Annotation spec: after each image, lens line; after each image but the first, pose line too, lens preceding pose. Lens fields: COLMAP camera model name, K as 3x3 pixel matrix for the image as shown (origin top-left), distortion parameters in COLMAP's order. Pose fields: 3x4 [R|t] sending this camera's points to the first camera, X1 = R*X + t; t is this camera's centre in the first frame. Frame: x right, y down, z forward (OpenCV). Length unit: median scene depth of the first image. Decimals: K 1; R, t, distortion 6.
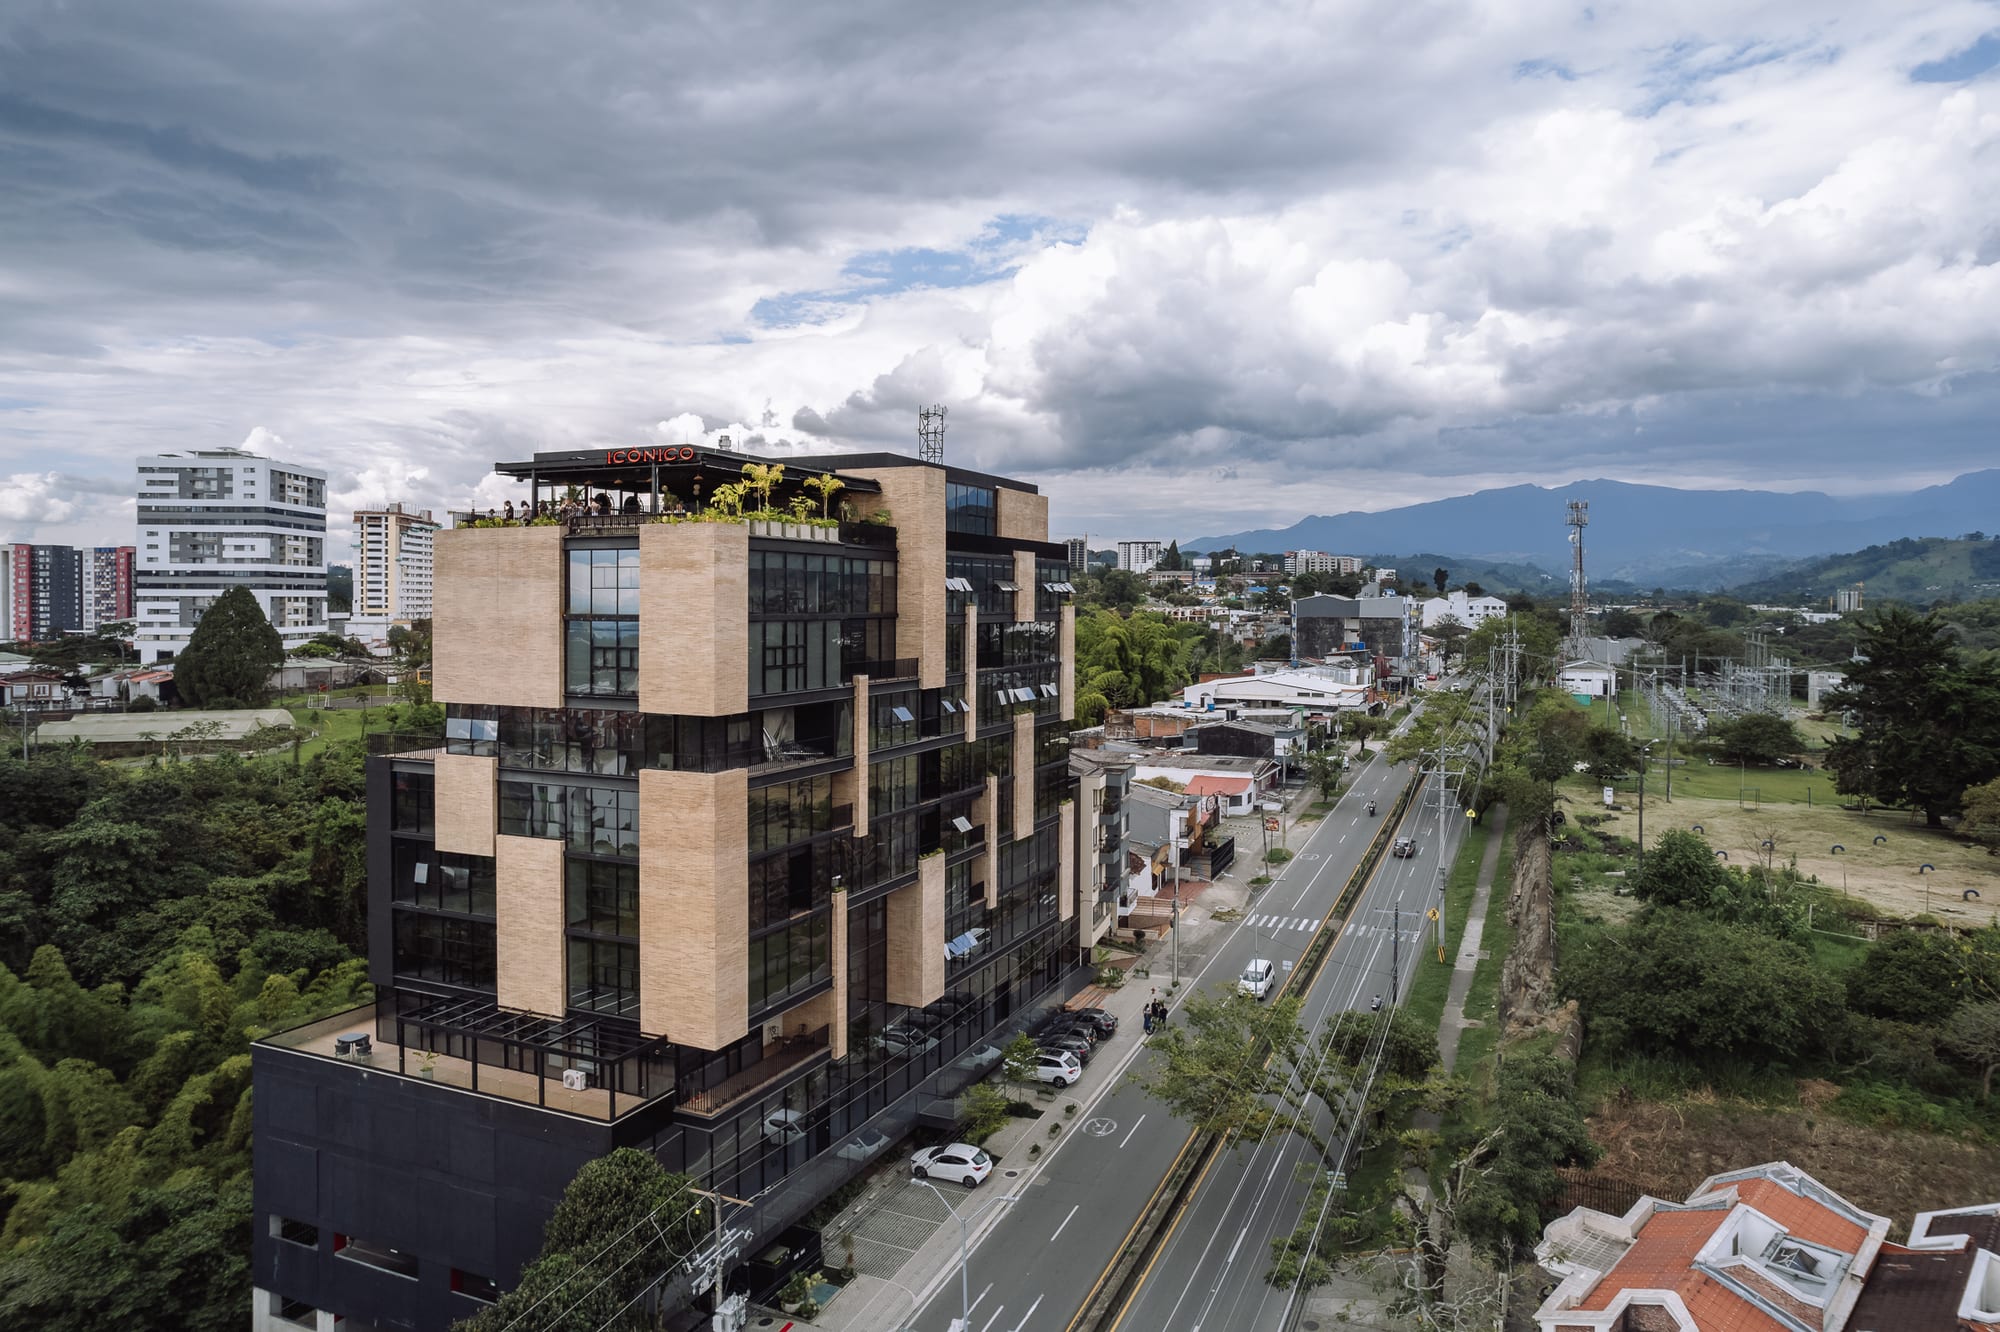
lens RADIAL K [[1291.1, 0, 1003.2], [0, 1291.1, 607.8], [0, 0, 1]] dist [-0.072004, 0.058862]
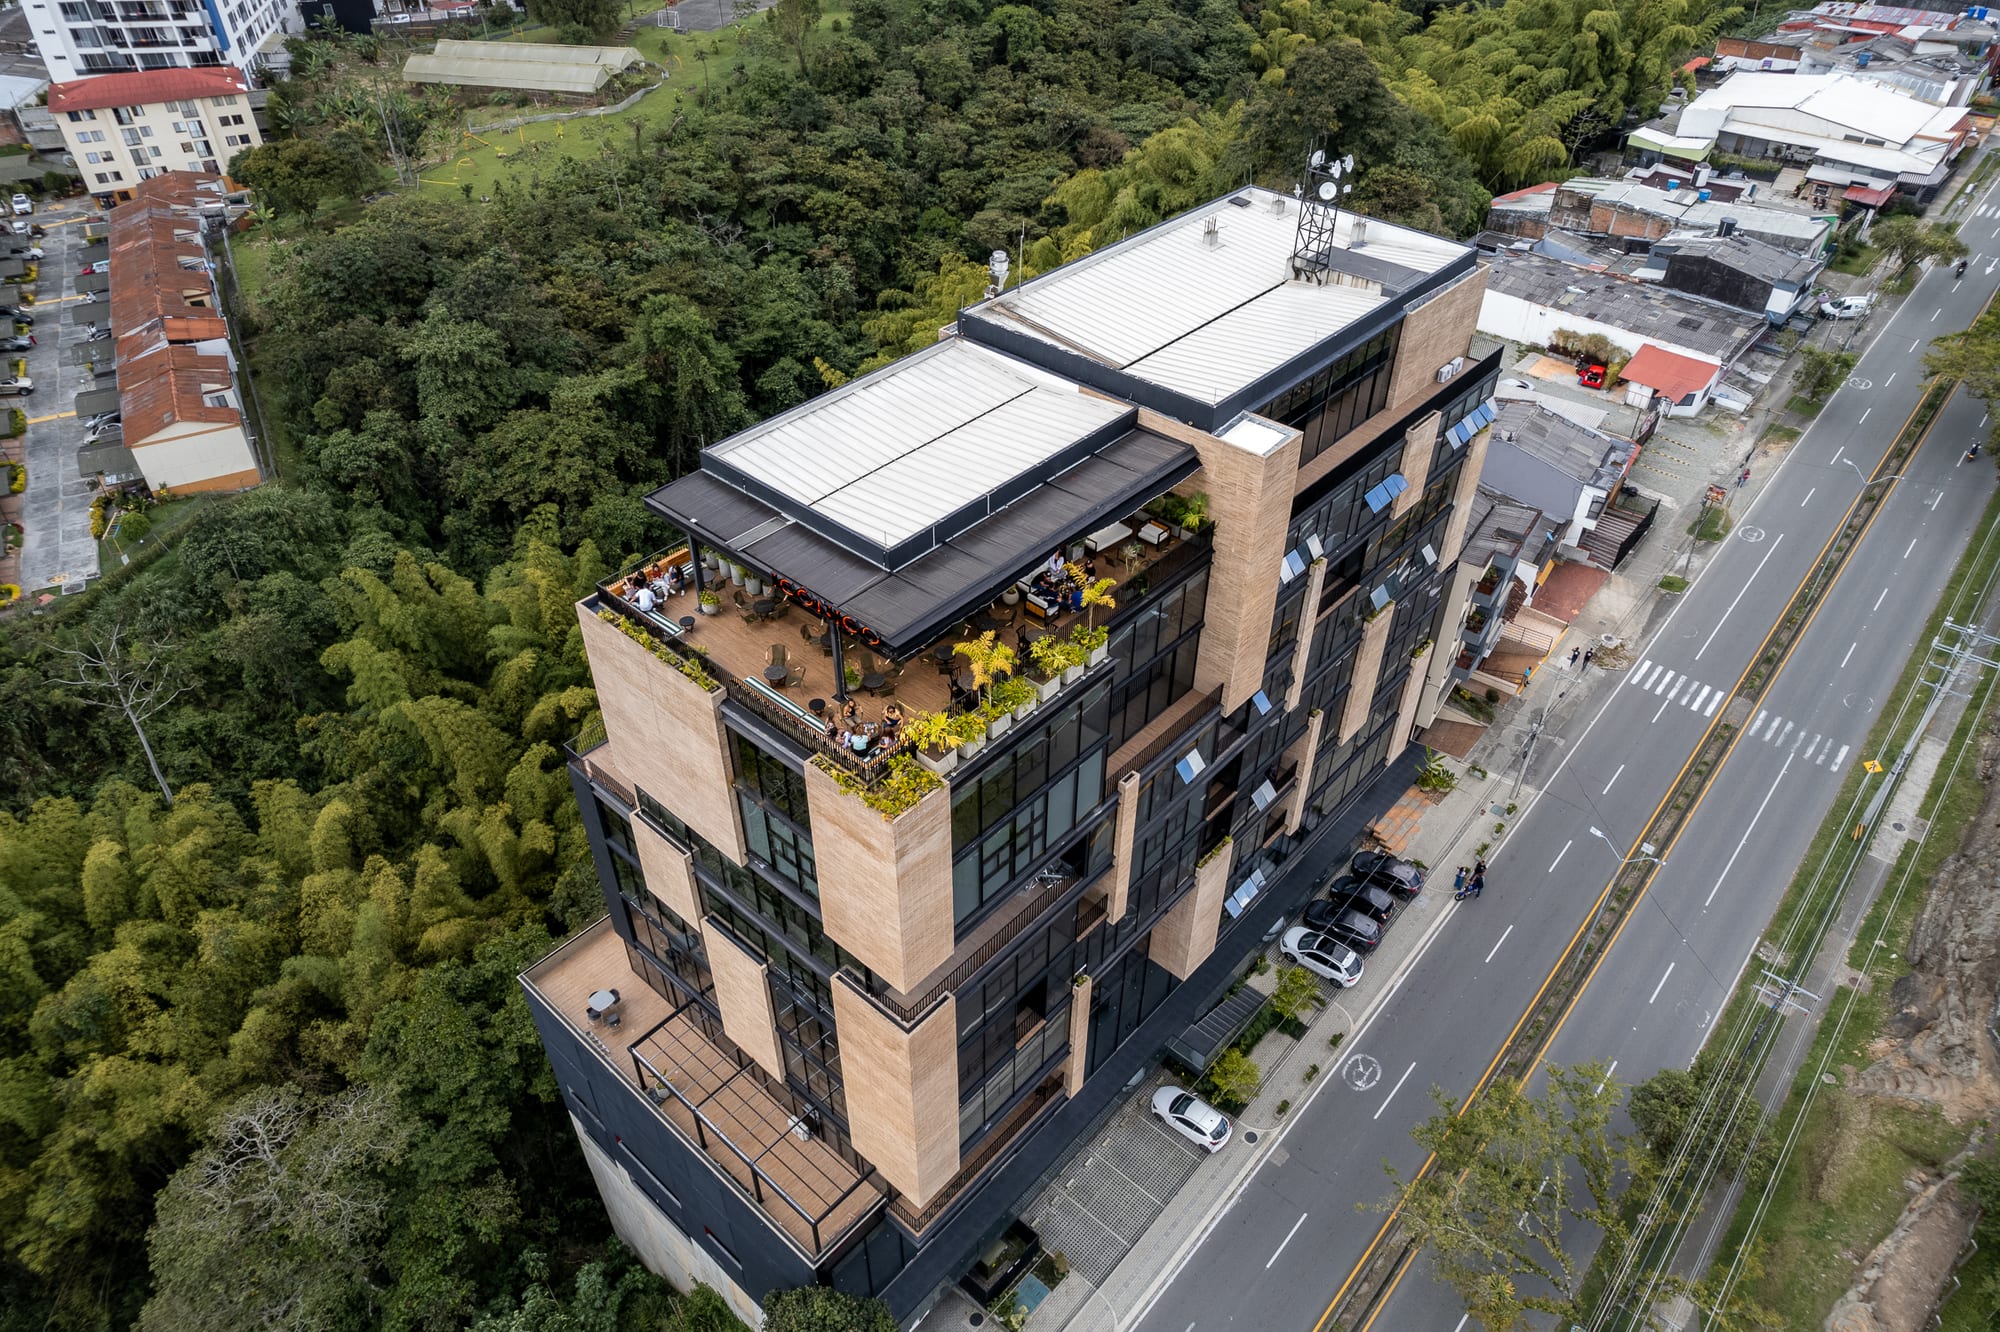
lens RADIAL K [[1275.2, 0, 1008.2], [0, 1275.2, 663.8], [0, 0, 1]] dist [-0.074201, 0.059038]
pose [[0.953464, 0.193496, -0.231225, -0.015949], [-0.009449, 0.785699, 0.618536, -0.389891], [0.301358, -0.587567, 0.750965, 0.385441]]
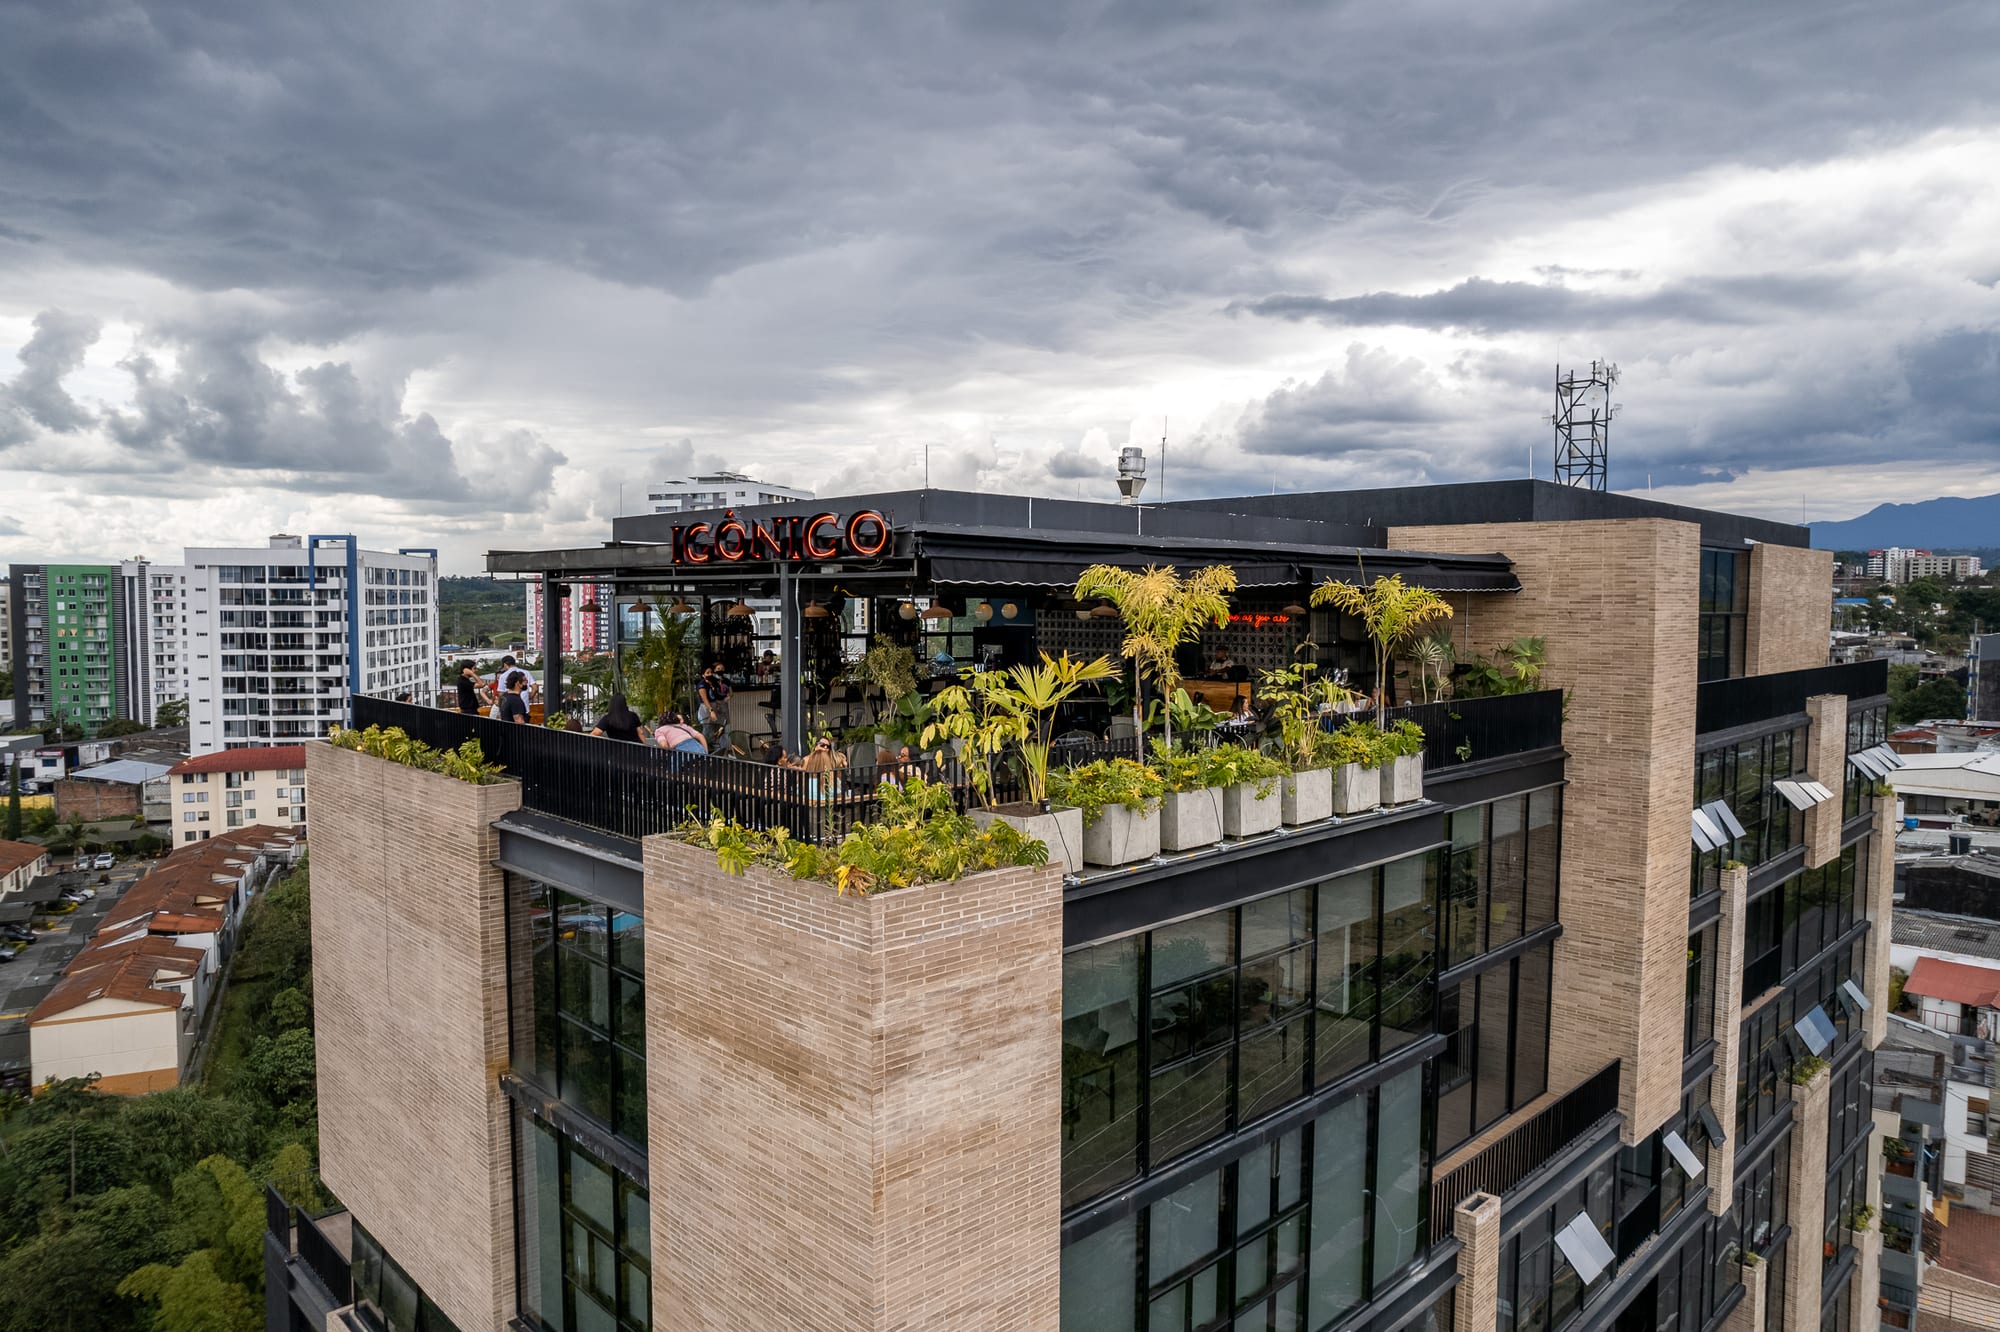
lens RADIAL K [[1275.2, 0, 1008.2], [0, 1275.2, 663.8], [0, 0, 1]] dist [-0.074201, 0.059038]
pose [[0.930113, 0.017468, -0.366858, -0.090981], [-0.001473, 0.999038, 0.043833, -0.078798], [0.367271, -0.040229, 0.929244, 0.572585]]
